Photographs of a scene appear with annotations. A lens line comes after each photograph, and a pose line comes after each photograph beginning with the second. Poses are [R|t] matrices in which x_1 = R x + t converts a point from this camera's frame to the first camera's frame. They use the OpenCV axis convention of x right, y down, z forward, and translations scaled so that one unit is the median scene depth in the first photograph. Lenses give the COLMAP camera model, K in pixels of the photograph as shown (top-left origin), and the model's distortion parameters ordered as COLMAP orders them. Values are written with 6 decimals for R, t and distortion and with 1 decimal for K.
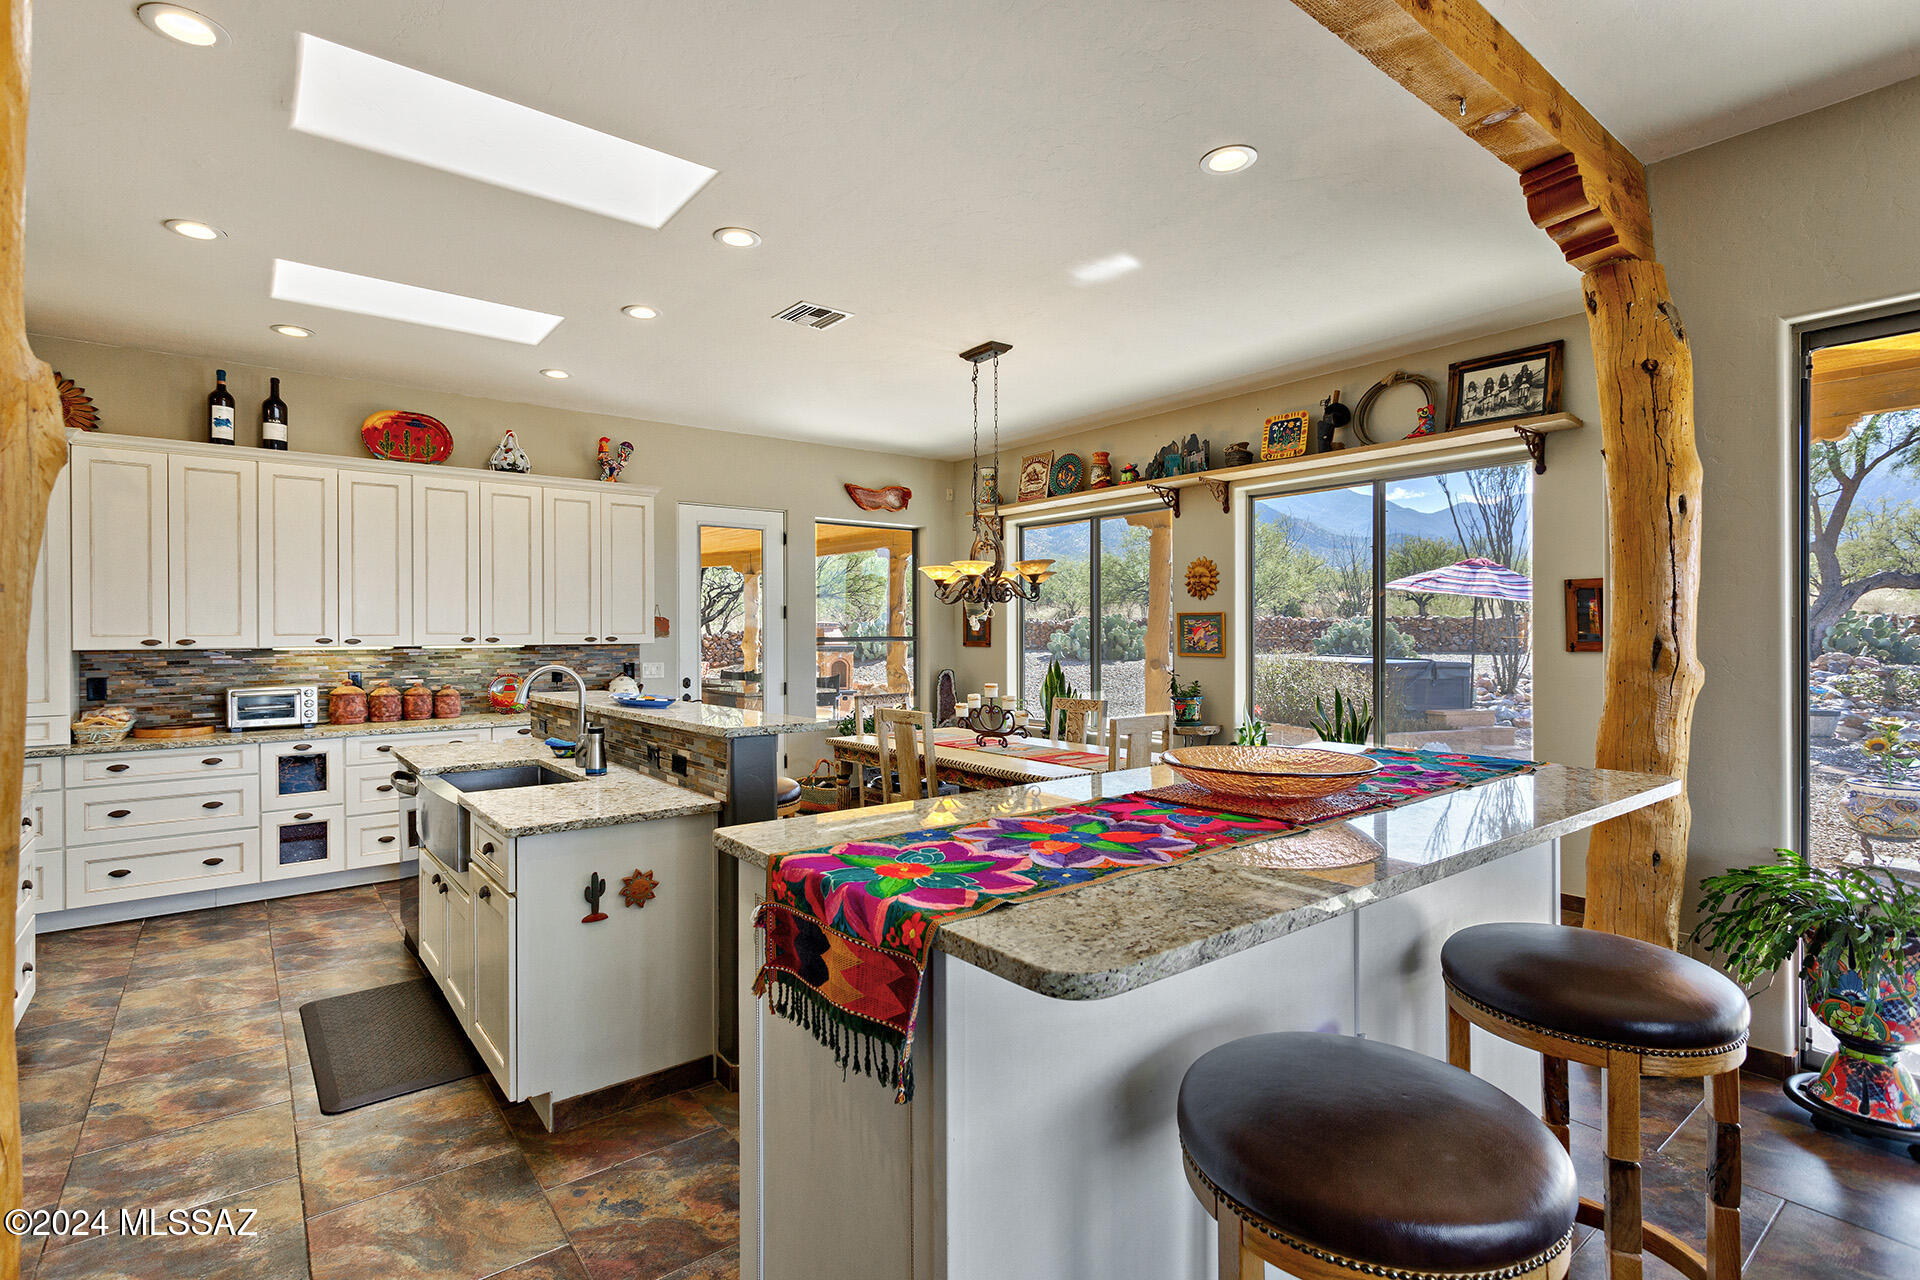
lens RADIAL K [[933.8, 0, 941.2], [0, 933.8, 633.4], [0, 0, 1]] dist [0.001860, 0.000038]
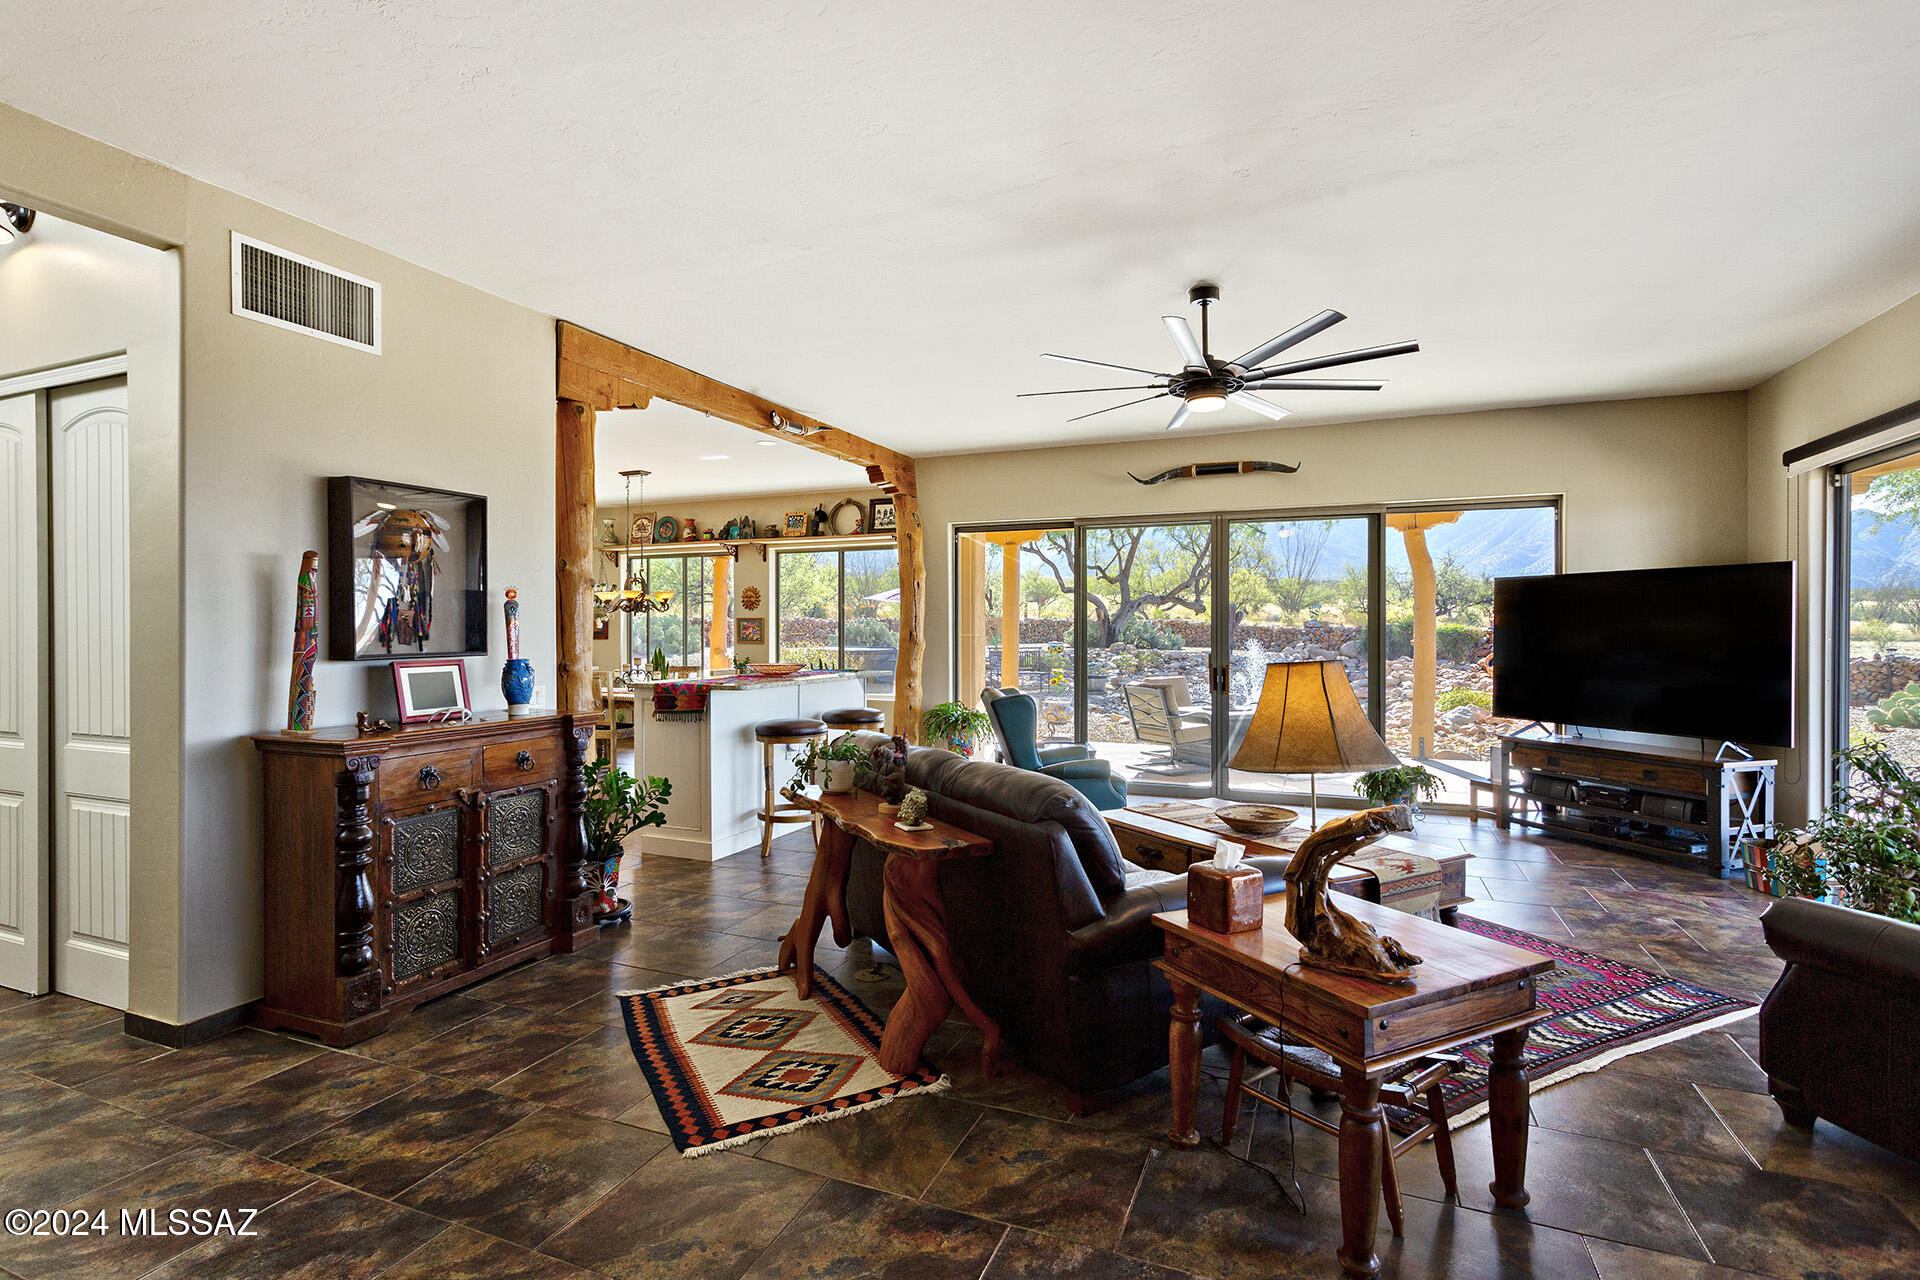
lens RADIAL K [[933.8, 0, 941.2], [0, 933.8, 633.4], [0, 0, 1]] dist [0.001860, 0.000038]
pose [[0.885210, -0.000867, 0.465191, -0.238852], [0.000167, 0.999999, 0.001547, 0.003700], [-0.465192, -0.001292, 0.885209, -0.777699]]
